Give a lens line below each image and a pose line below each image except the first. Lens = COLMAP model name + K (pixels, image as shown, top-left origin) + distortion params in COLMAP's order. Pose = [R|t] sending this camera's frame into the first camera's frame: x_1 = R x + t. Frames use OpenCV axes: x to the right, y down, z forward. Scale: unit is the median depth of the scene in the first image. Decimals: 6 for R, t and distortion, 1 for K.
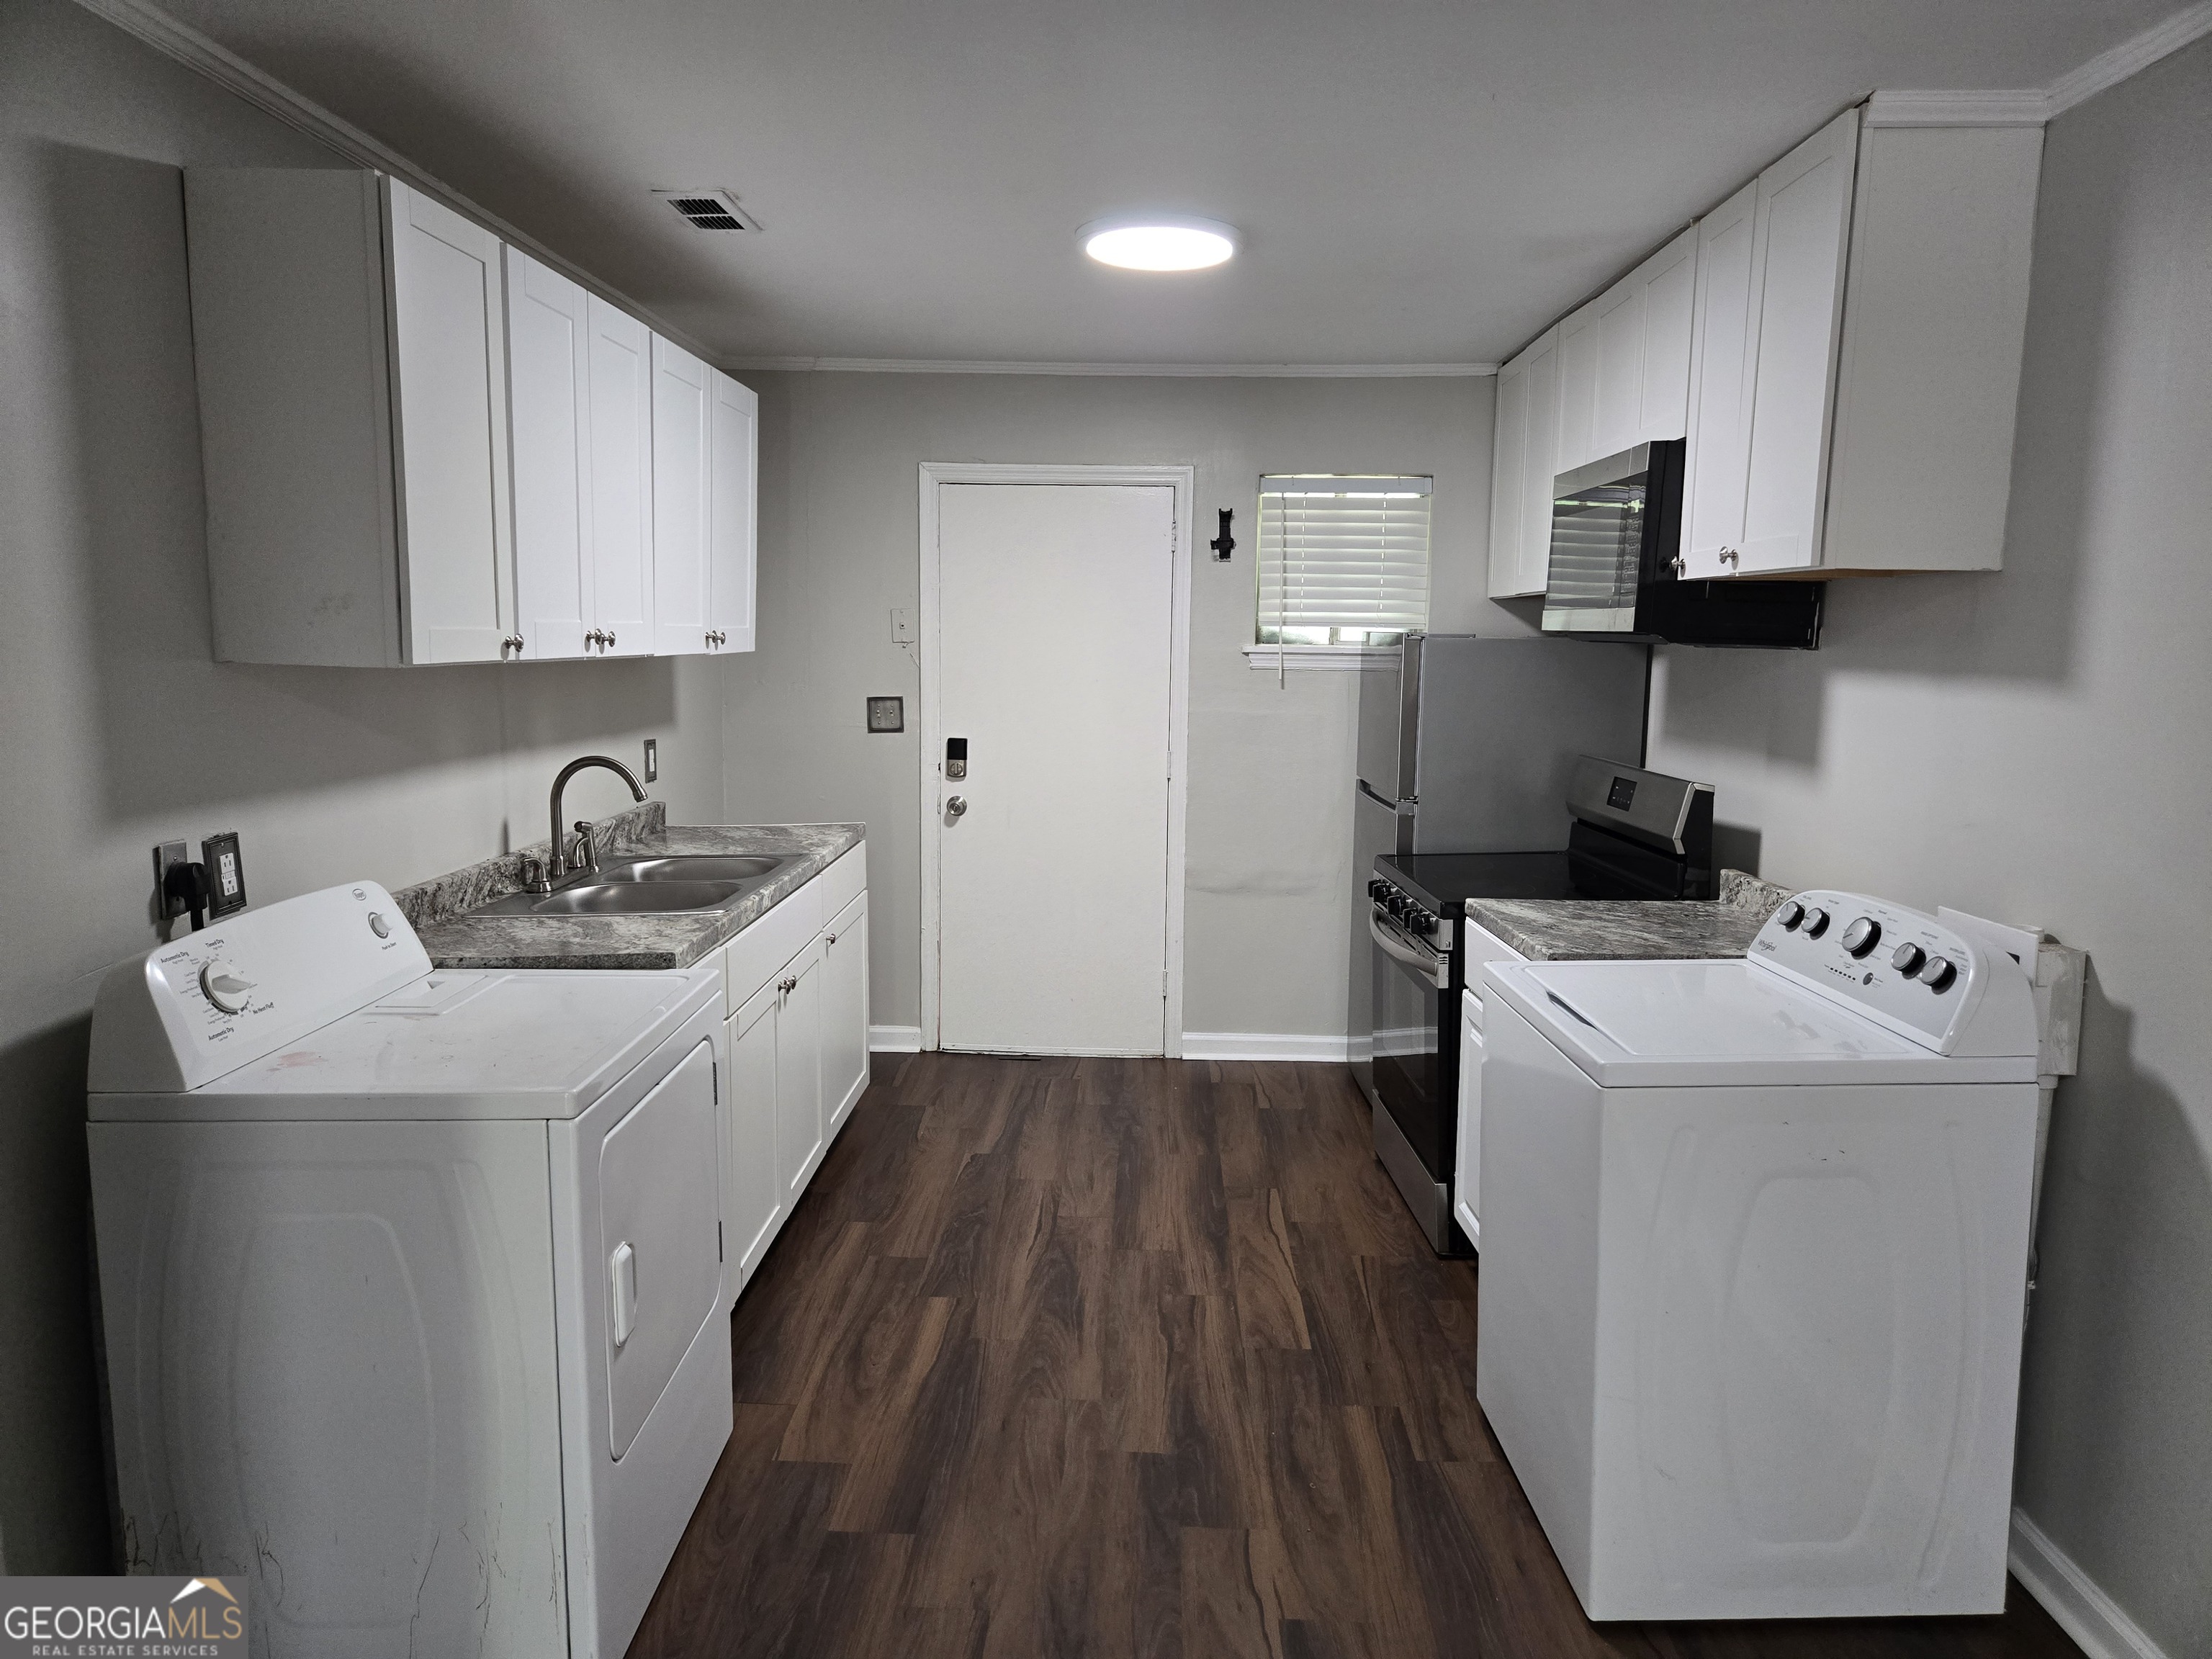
lens RADIAL K [[1463.6, 0, 1101.5], [0, 1463.6, 783.9], [0, 0, 1]] dist [0.069173, -0.064606]
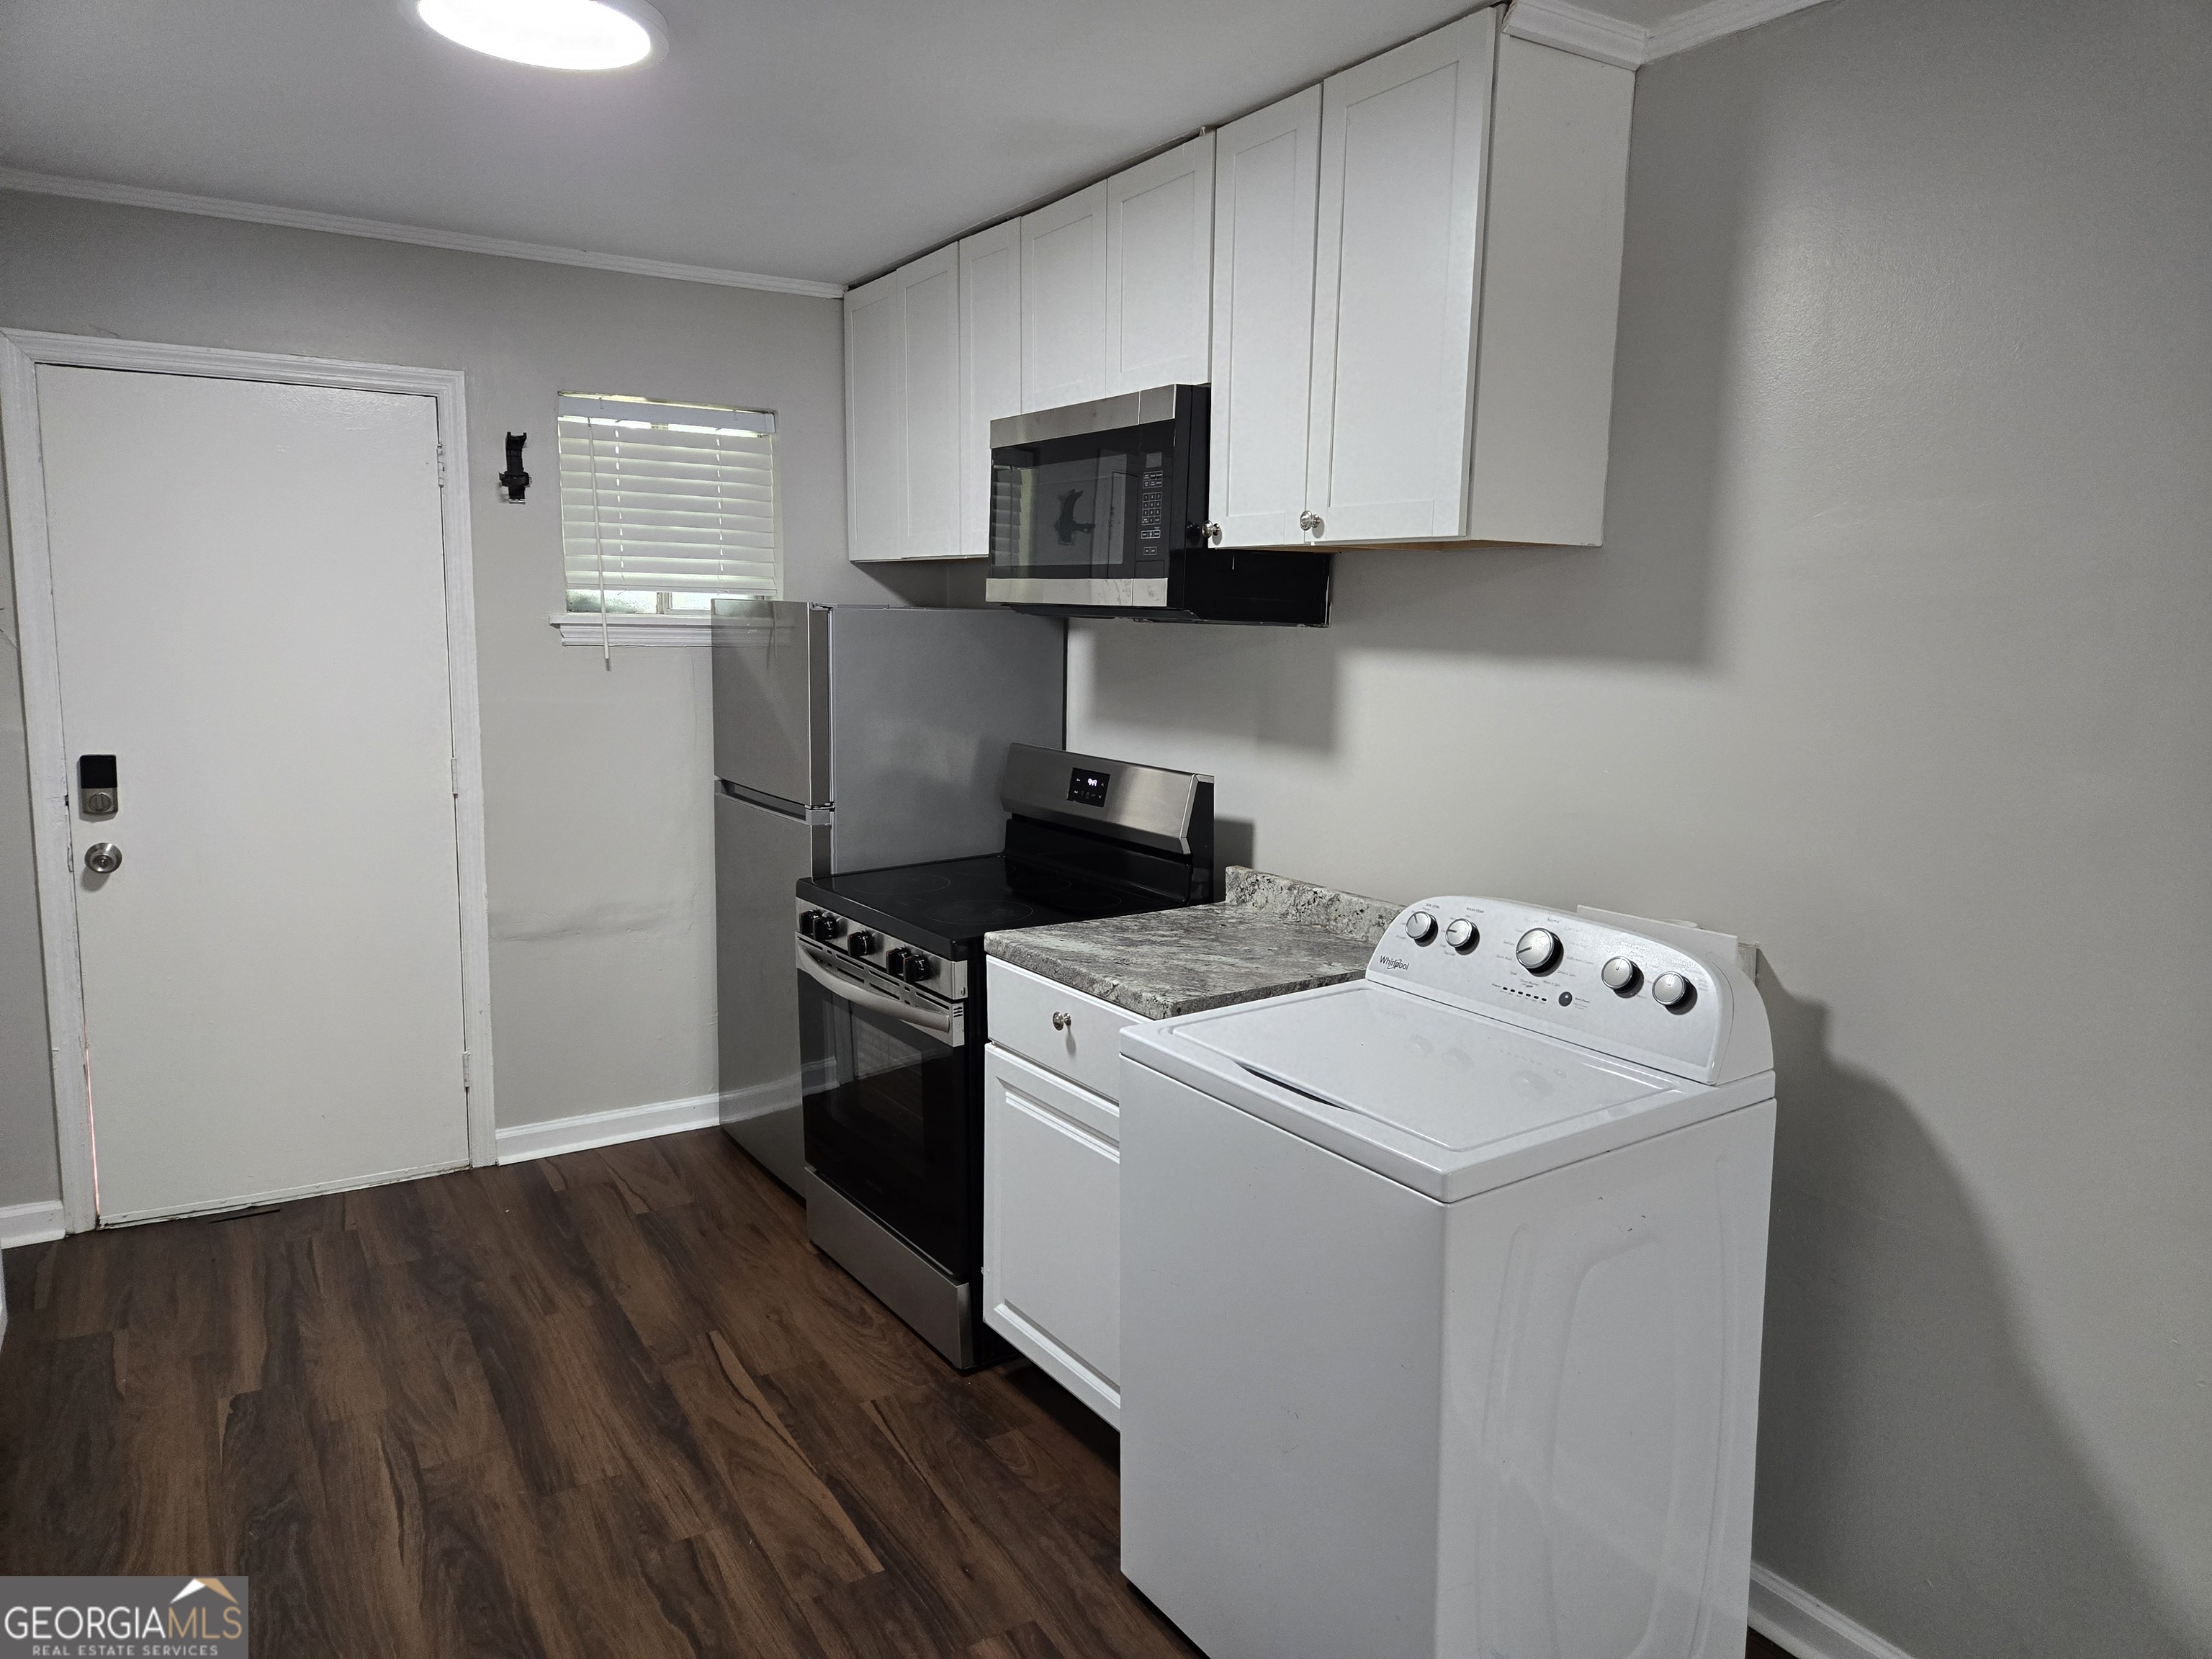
lens RADIAL K [[1463.6, 0, 1101.5], [0, 1463.6, 783.9], [0, 0, 1]] dist [0.069173, -0.064606]
pose [[0.830560, -0.064803, 0.553146, -0.123126], [0.050298, 0.997877, 0.041382, -0.030246], [-0.554653, -0.006548, 0.832056, 0.253187]]
